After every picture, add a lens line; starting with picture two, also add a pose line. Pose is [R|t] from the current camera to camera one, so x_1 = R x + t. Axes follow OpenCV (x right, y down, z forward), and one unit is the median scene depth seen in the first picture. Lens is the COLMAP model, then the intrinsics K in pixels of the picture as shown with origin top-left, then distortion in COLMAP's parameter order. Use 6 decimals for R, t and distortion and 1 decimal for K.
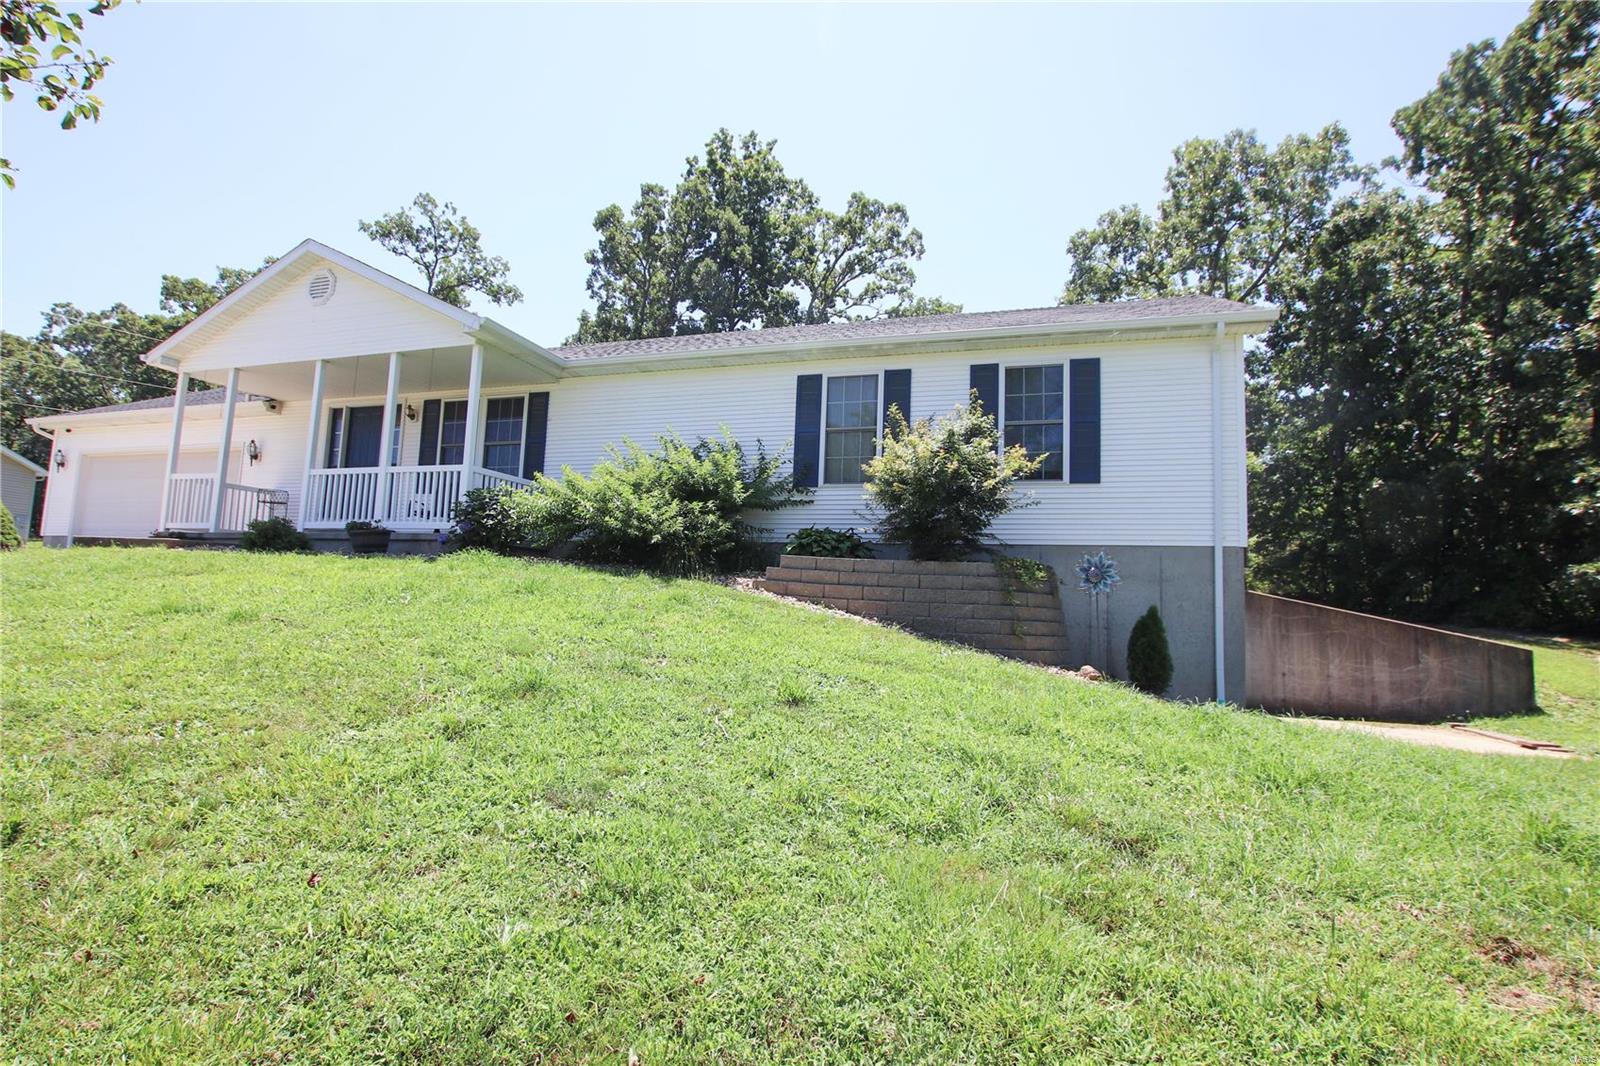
lens RADIAL K [[757.5, 0, 800.0], [0, 757.5, 533.0], [0, 0, 1]] dist [-0.032922, 0.000864]
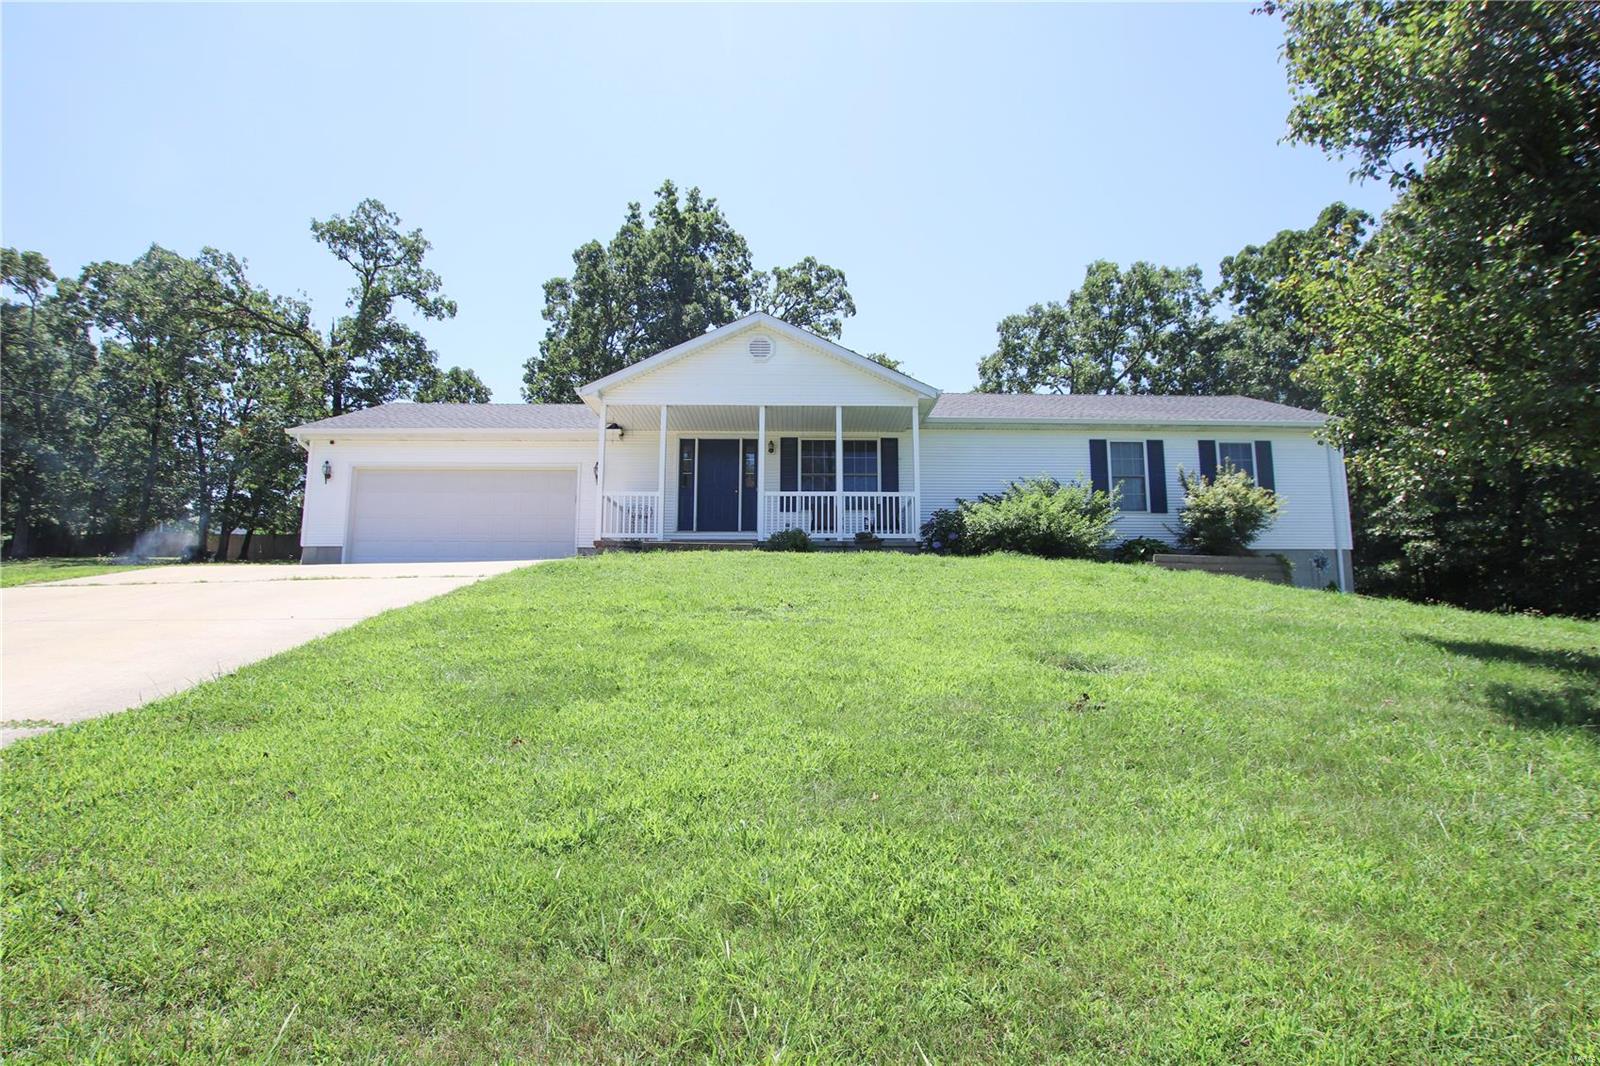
lens RADIAL K [[757.5, 0, 800.0], [0, 757.5, 533.0], [0, 0, 1]] dist [-0.032922, 0.000864]
pose [[0.945831, 0.007738, 0.324566, -0.840988], [0.003592, 0.999405, -0.034292, 0.023976], [-0.324639, 0.033600, 0.945241, -0.189814]]
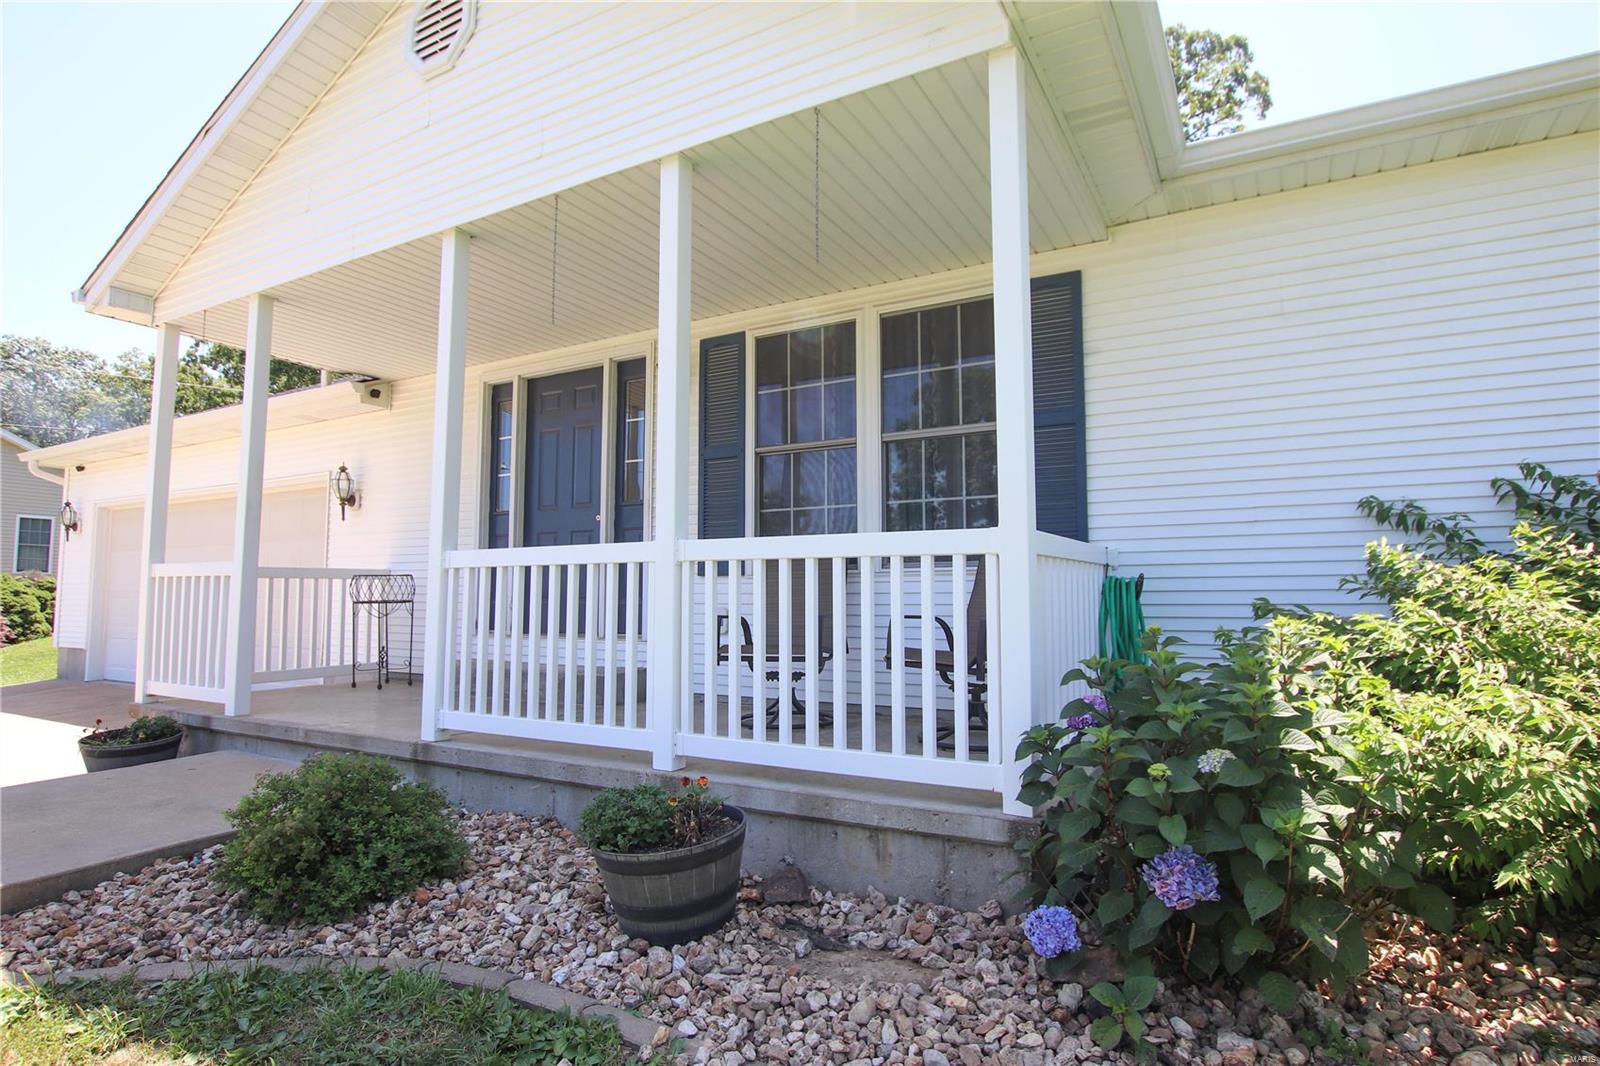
lens RADIAL K [[832.9, 0, 800.0], [0, 832.9, 533.0], [0, 0, 1]] dist [-0.030609, 0.000401]
pose [[0.977763, -0.052356, -0.203074, -0.348642], [0.056268, 0.998324, 0.013536, -0.074192], [0.202025, -0.024662, 0.979070, 0.549880]]
